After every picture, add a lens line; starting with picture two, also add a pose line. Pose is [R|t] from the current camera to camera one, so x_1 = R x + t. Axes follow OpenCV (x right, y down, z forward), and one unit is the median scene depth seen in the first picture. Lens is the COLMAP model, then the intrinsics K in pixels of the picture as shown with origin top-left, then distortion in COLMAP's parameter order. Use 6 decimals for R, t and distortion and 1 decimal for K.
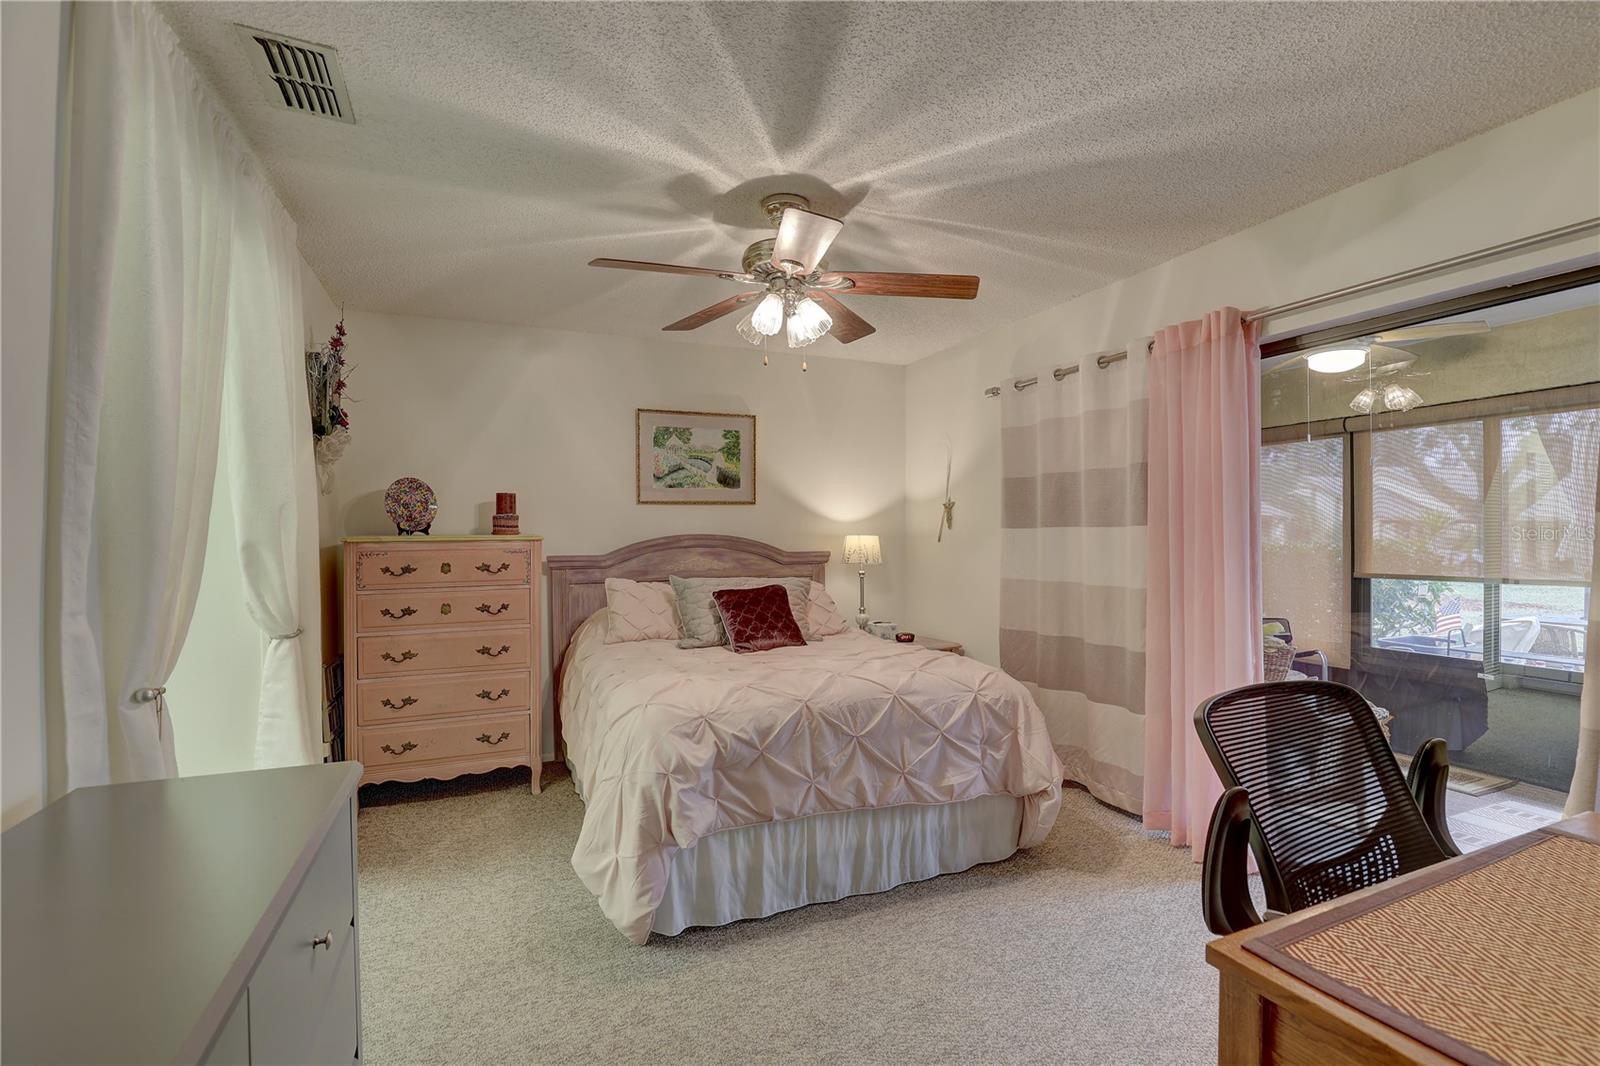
lens RADIAL K [[732.1, 0, 809.0], [0, 732.1, 531.1], [0, 0, 1]] dist [-0.036760, 0.007253]
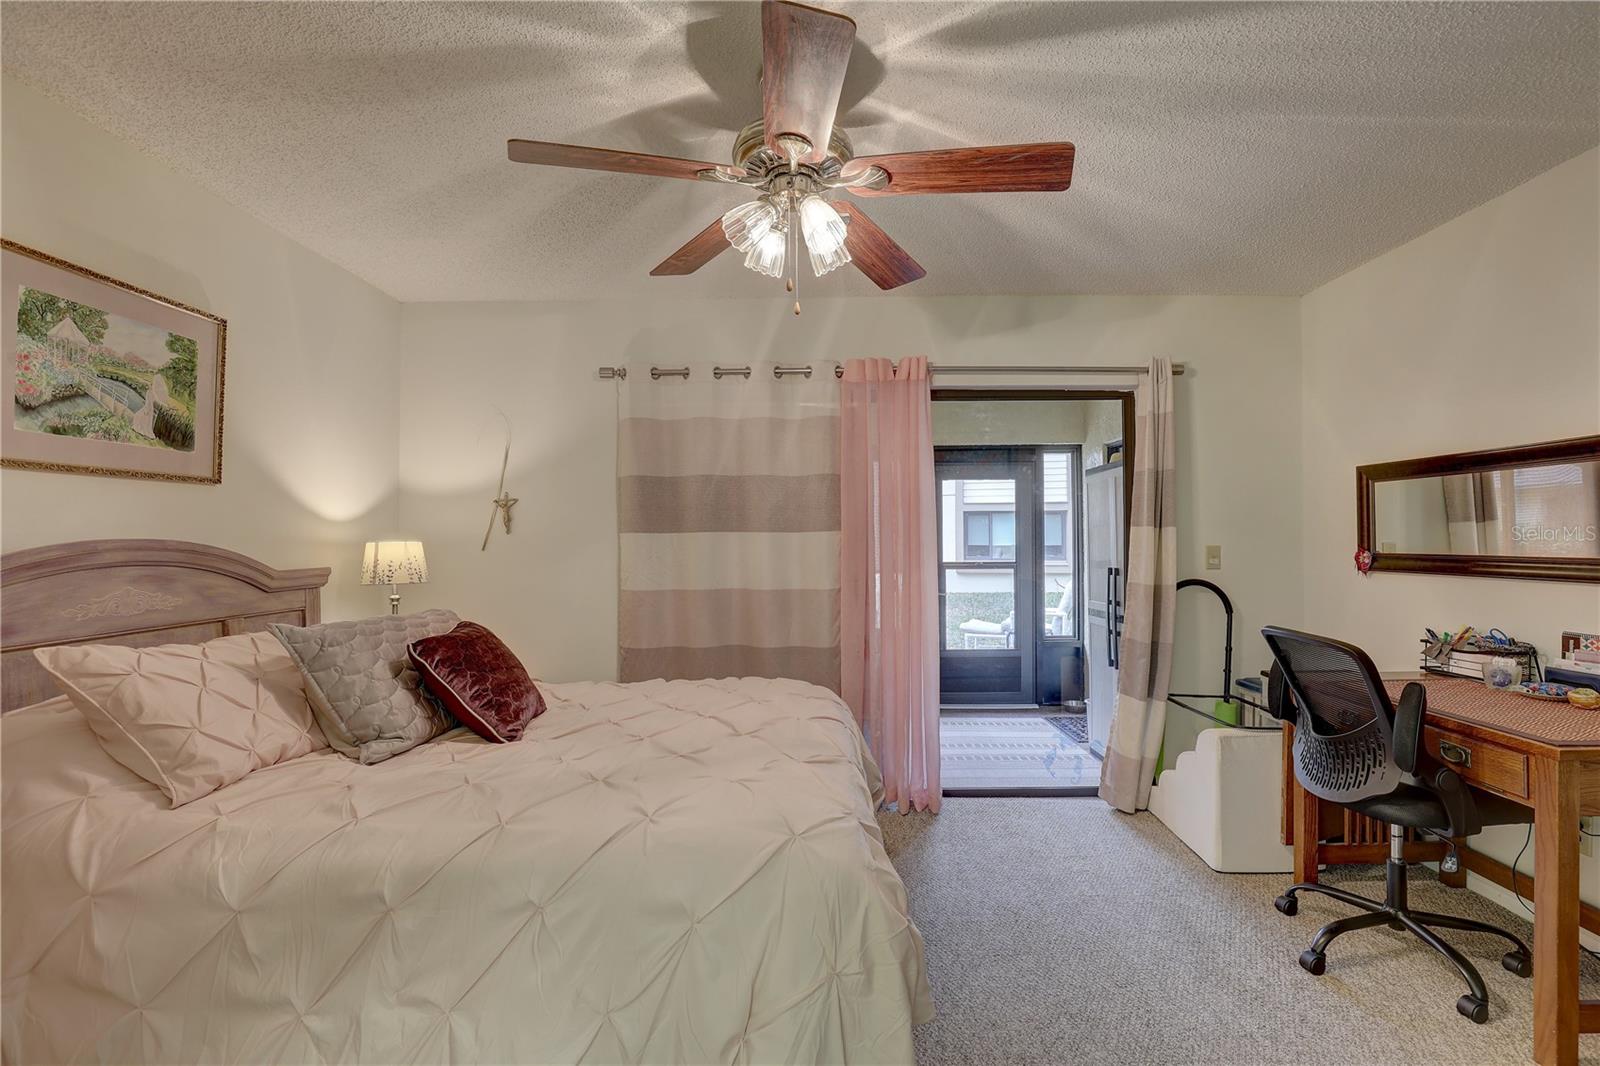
lens RADIAL K [[732.1, 0, 802.2], [0, 732.1, 535.2], [0, 0, 1]] dist [-0.036760, 0.007253]
pose [[0.409332, 0.007212, 0.912357, -0.395663], [-0.002192, 0.999974, -0.006921, 0.004101], [-0.912383, 0.000834, 0.409337, 0.411438]]
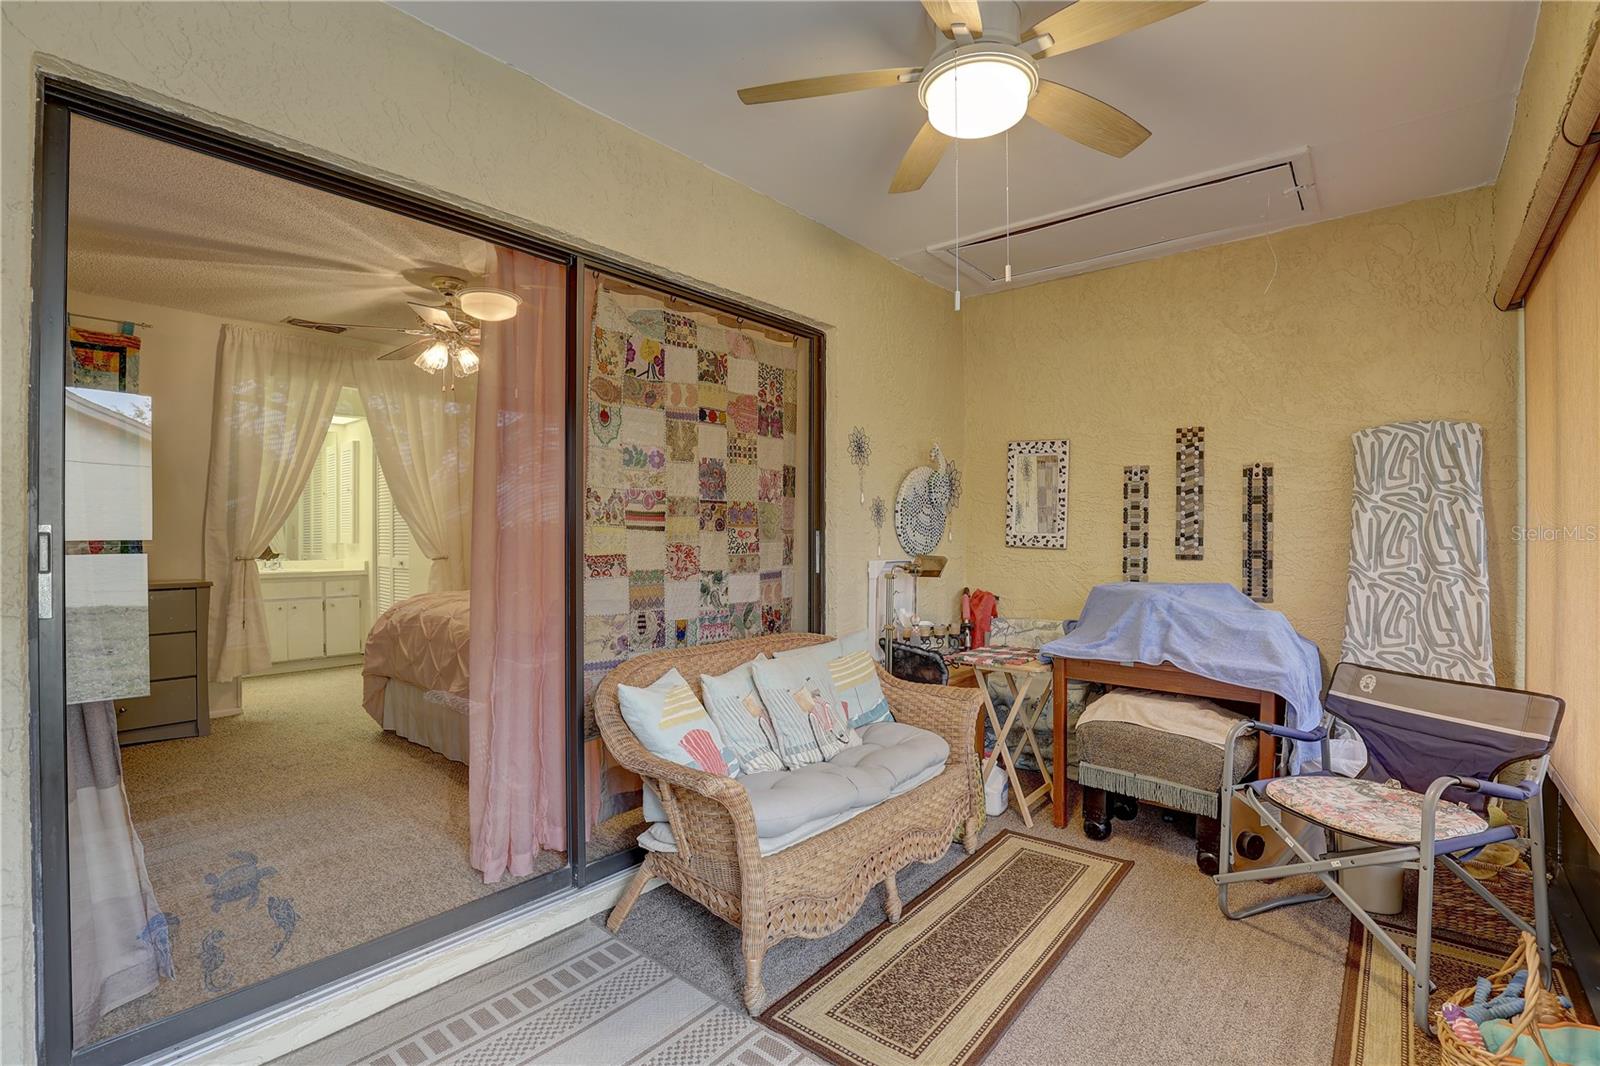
lens RADIAL K [[732.1, 0, 801.9], [0, 732.1, 536.3], [0, 0, 1]] dist [-0.036760, 0.007253]
pose [[0.443654, 0.007023, -0.896171, 0.950780], [0.000709, 0.999966, 0.008187, 0.035632], [0.896198, -0.004268, 0.443634, 0.579705]]
